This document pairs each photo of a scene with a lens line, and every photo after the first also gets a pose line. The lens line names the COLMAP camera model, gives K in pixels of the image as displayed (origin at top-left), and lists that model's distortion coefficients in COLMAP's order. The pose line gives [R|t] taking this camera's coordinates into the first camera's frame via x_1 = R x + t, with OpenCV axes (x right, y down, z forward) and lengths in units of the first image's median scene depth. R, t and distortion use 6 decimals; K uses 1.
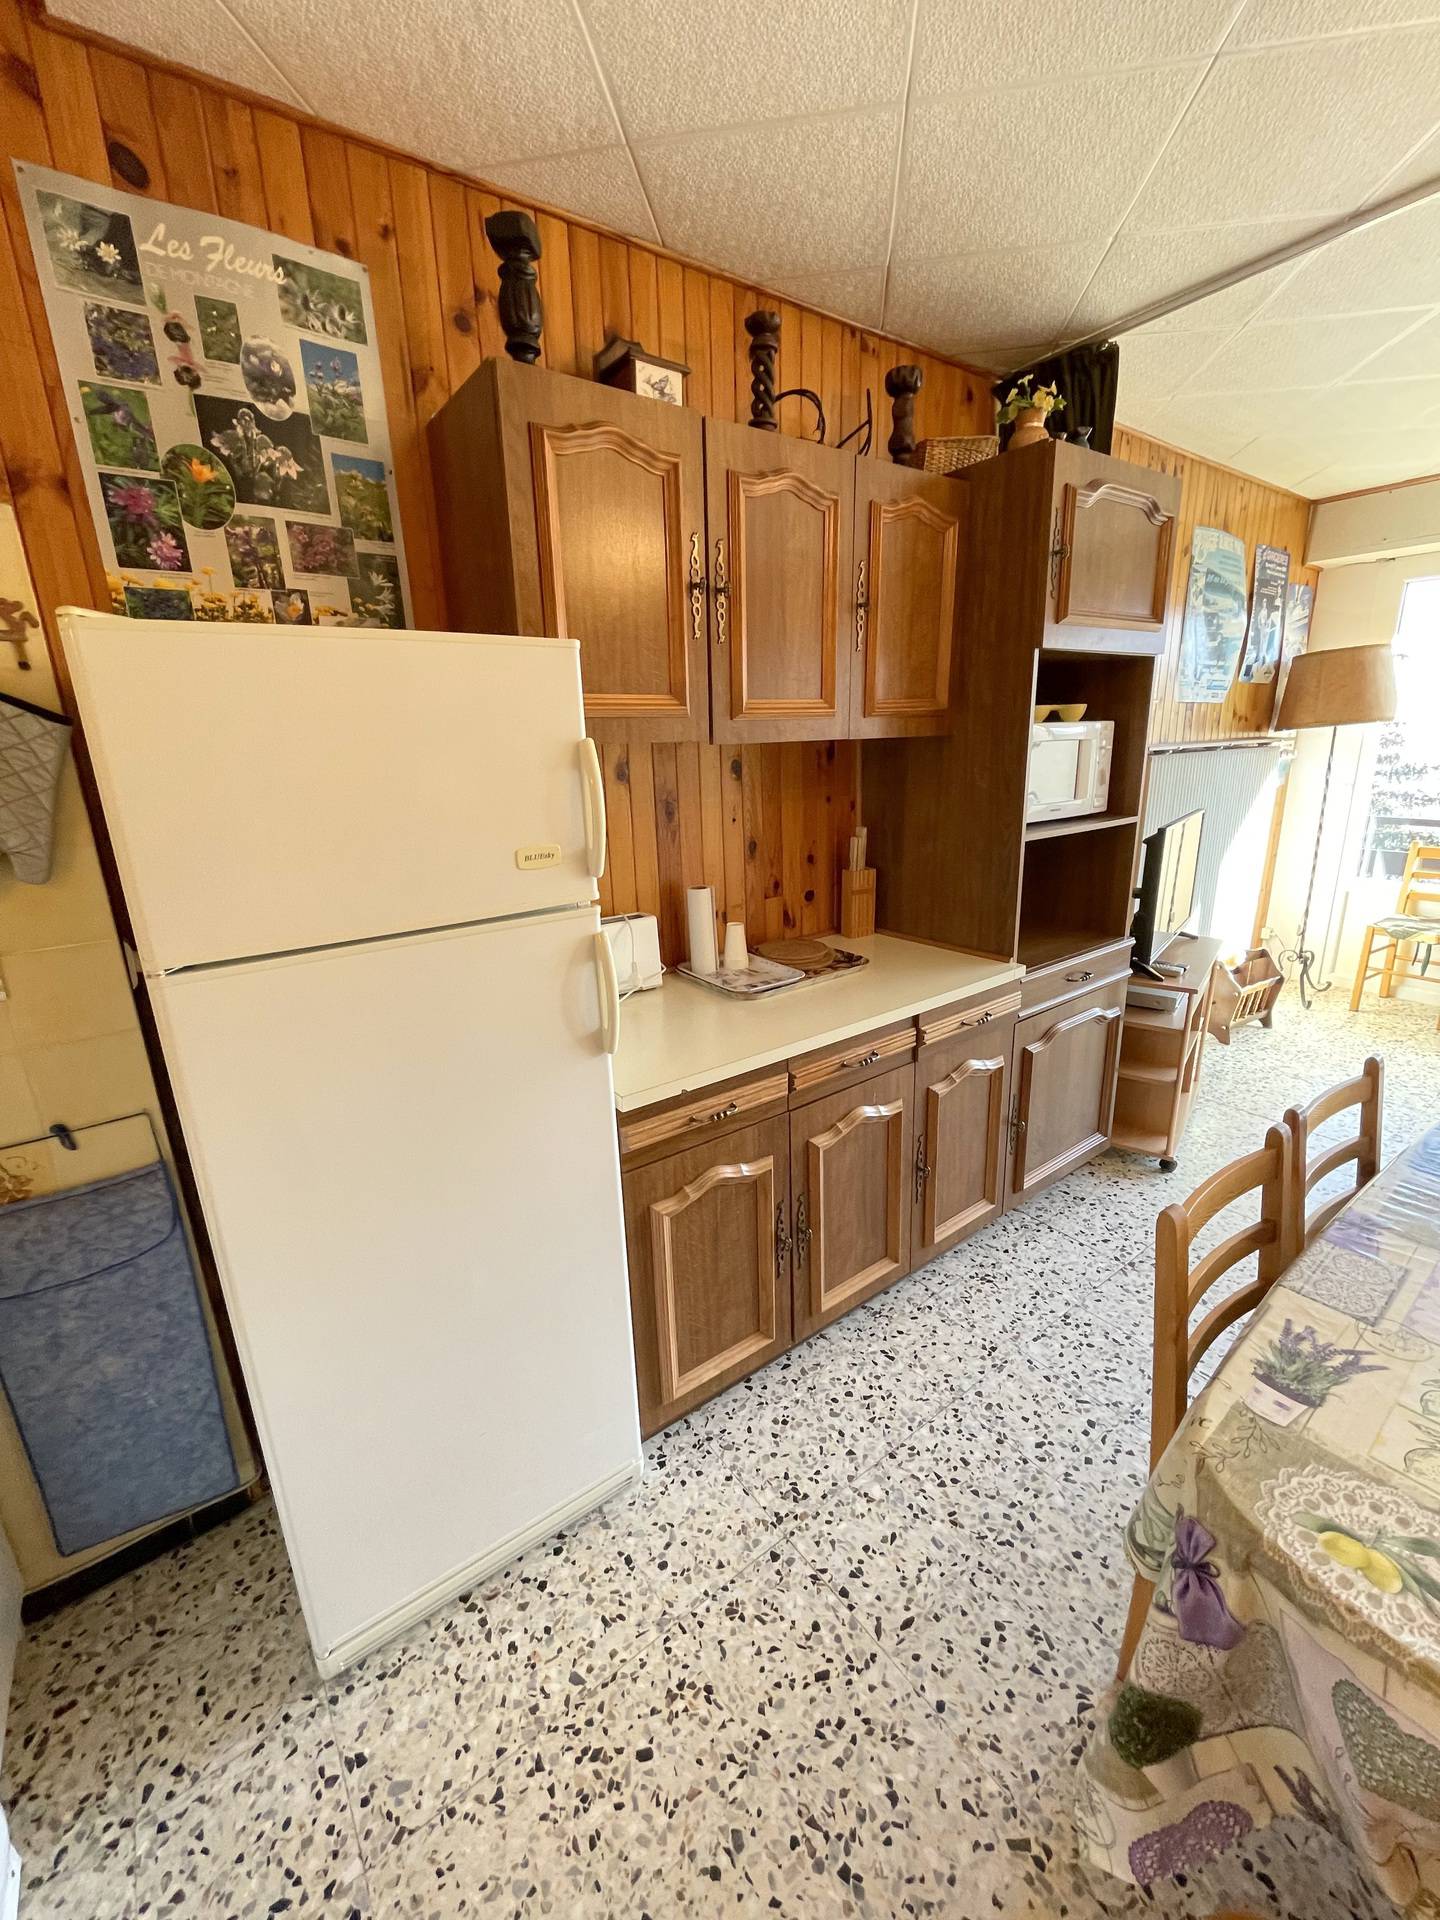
lens RADIAL K [[778.5, 0, 725.8], [0, 778.5, 961.0], [0, 0, 1]] dist [-0.003186, 0.000149]
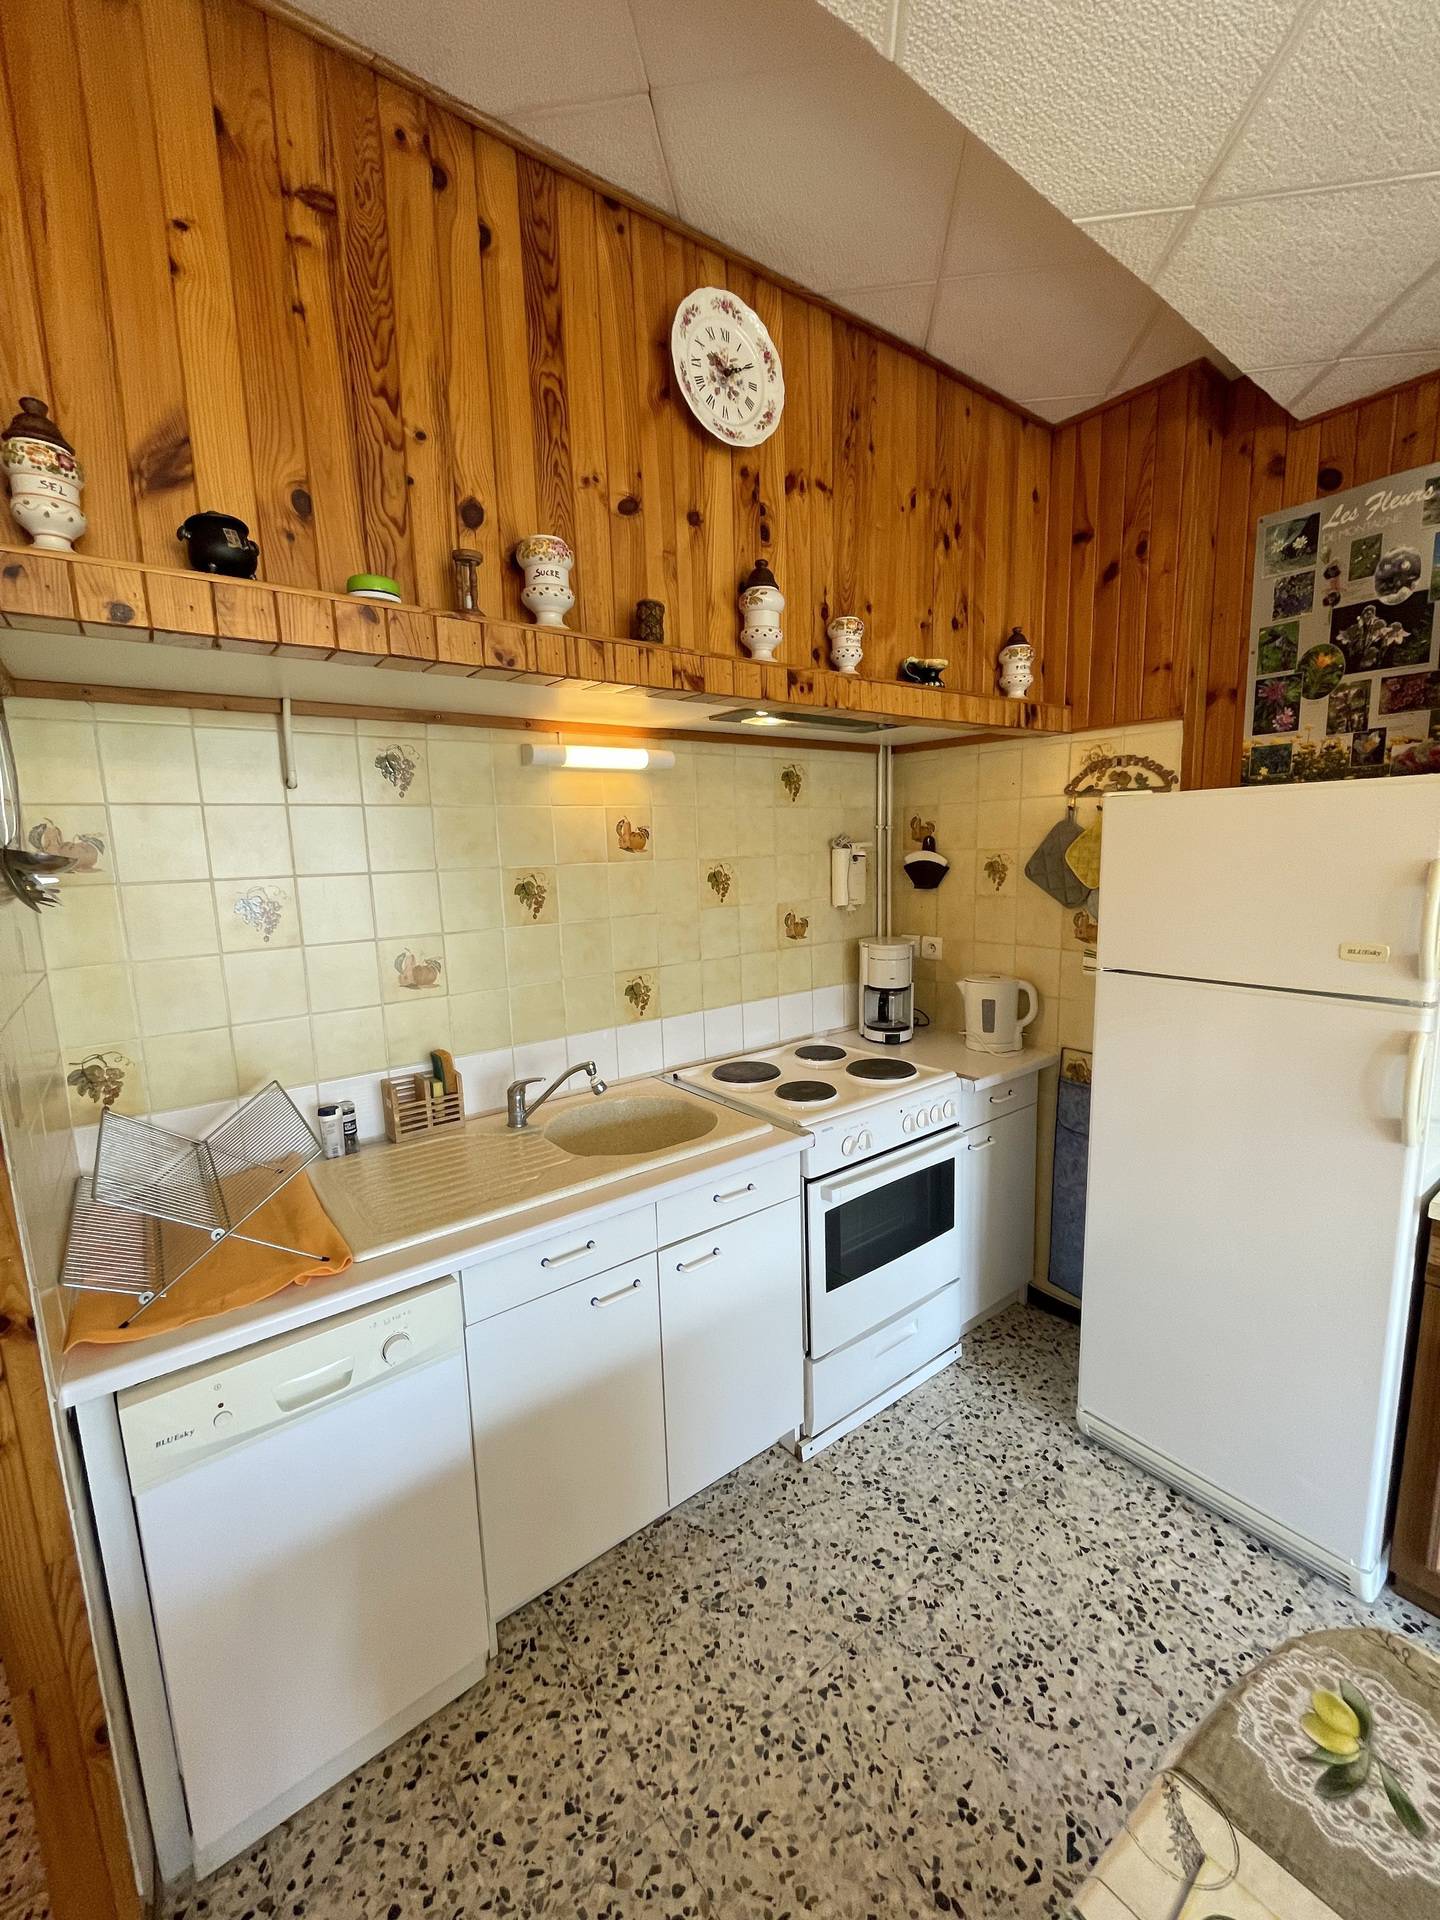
lens RADIAL K [[778.5, 0, 724.0], [0, 778.5, 960.2], [0, 0, 1]] dist [-0.003186, 0.000149]
pose [[0.016967, 0.178292, -0.983831, 0.788483], [-0.246865, 0.954257, 0.168675, -0.067894], [0.968901, 0.240011, 0.060205, -0.026507]]
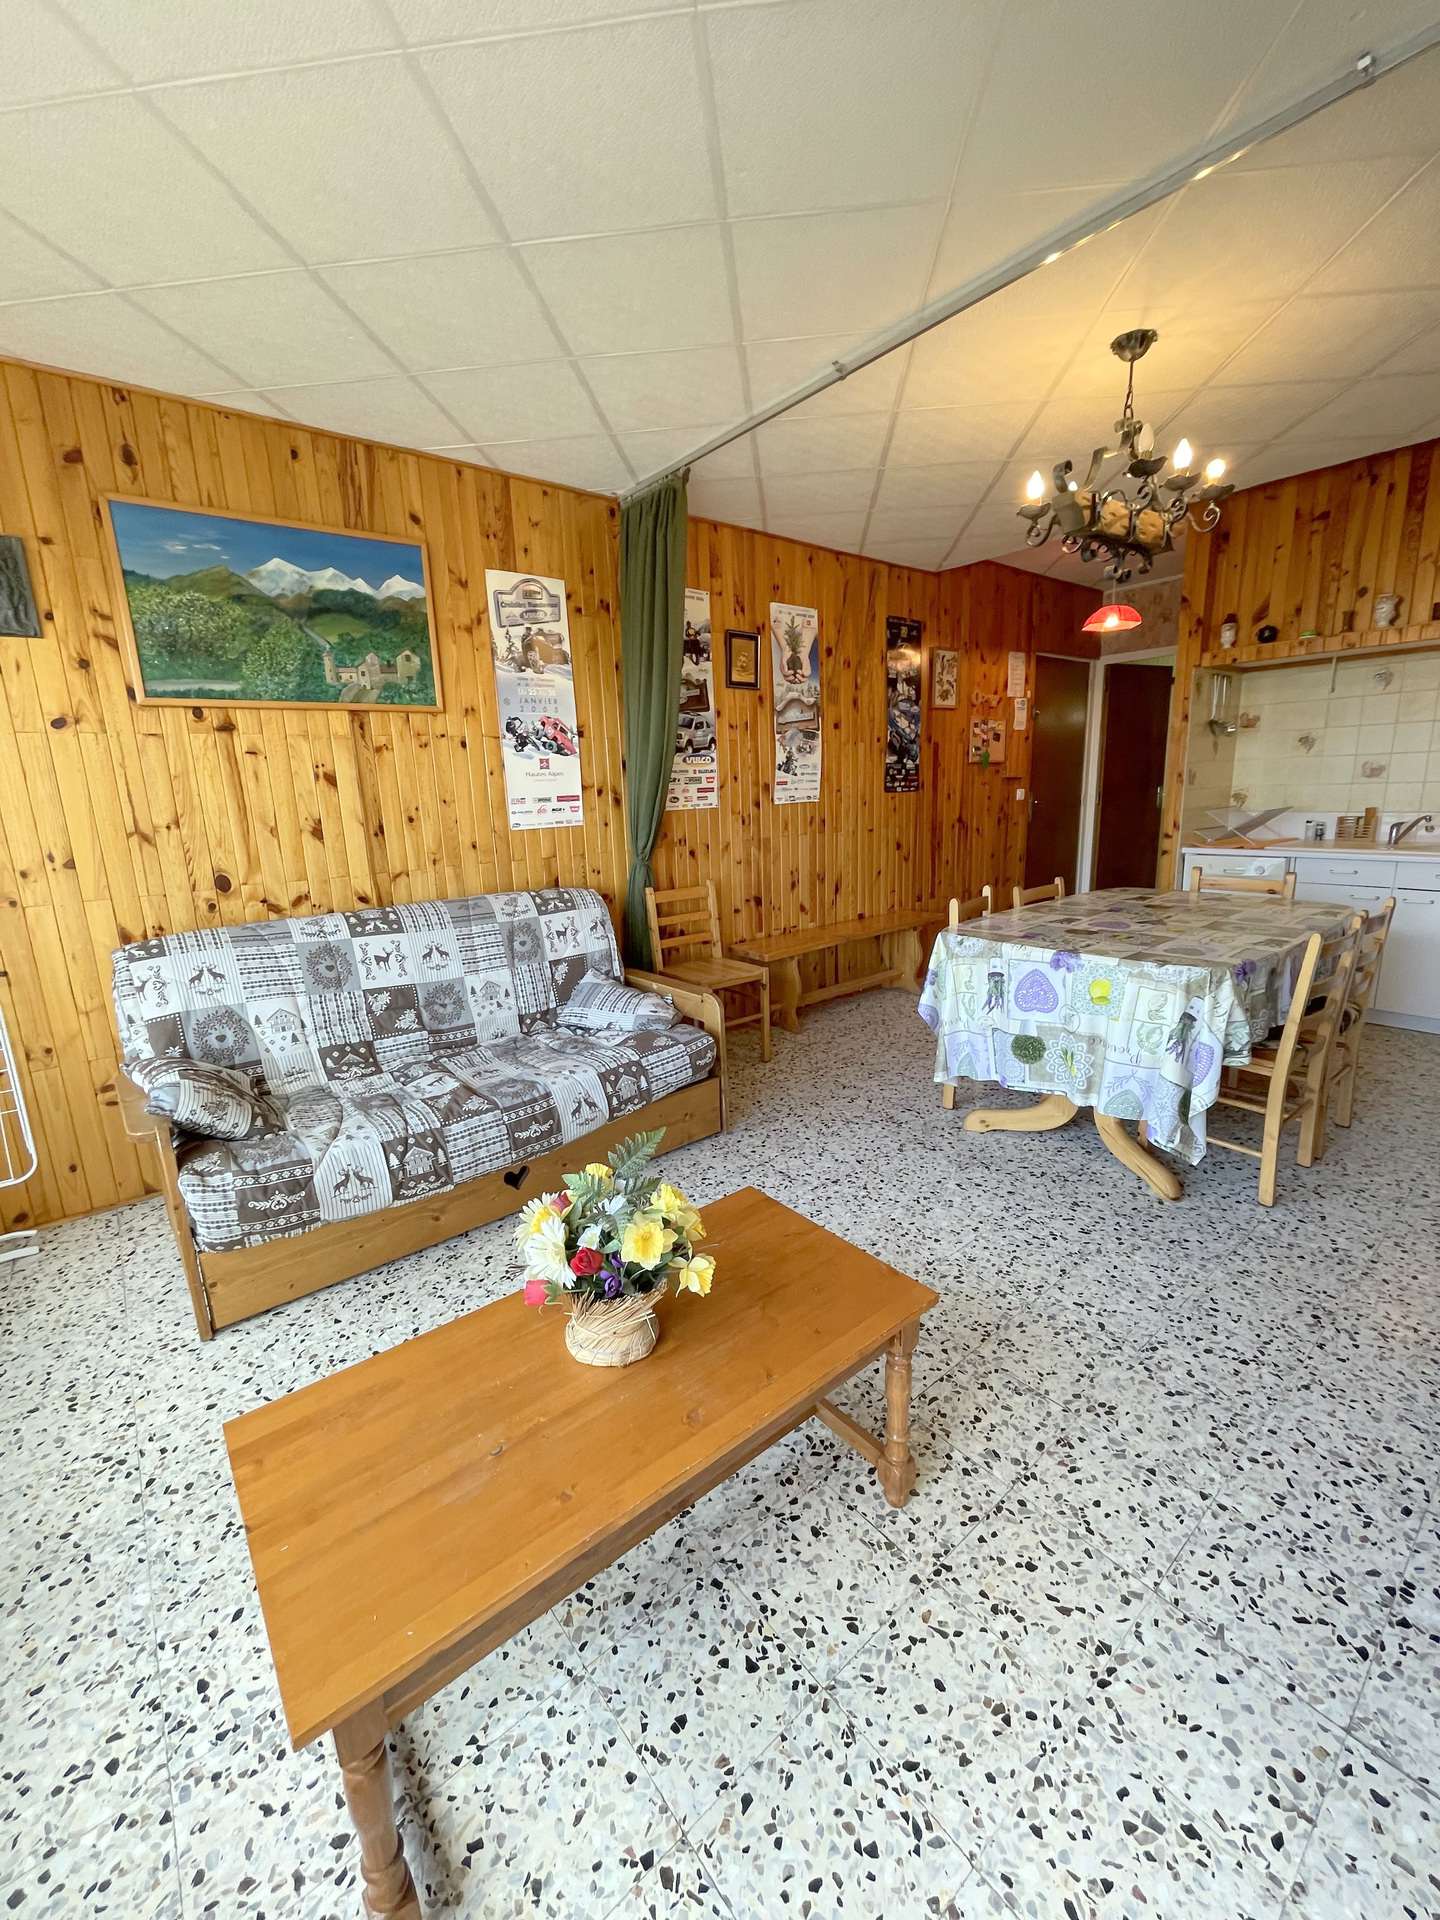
lens RADIAL K [[778.5, 0, 720.4], [0, 778.5, 957.9], [0, 0, 1]] dist [-0.003186, 0.000149]
pose [[-0.996489, 0.077147, -0.032513, 2.163162], [0.052369, 0.877410, 0.476874, -0.631358], [0.065317, 0.473497, -0.878370, 2.413102]]
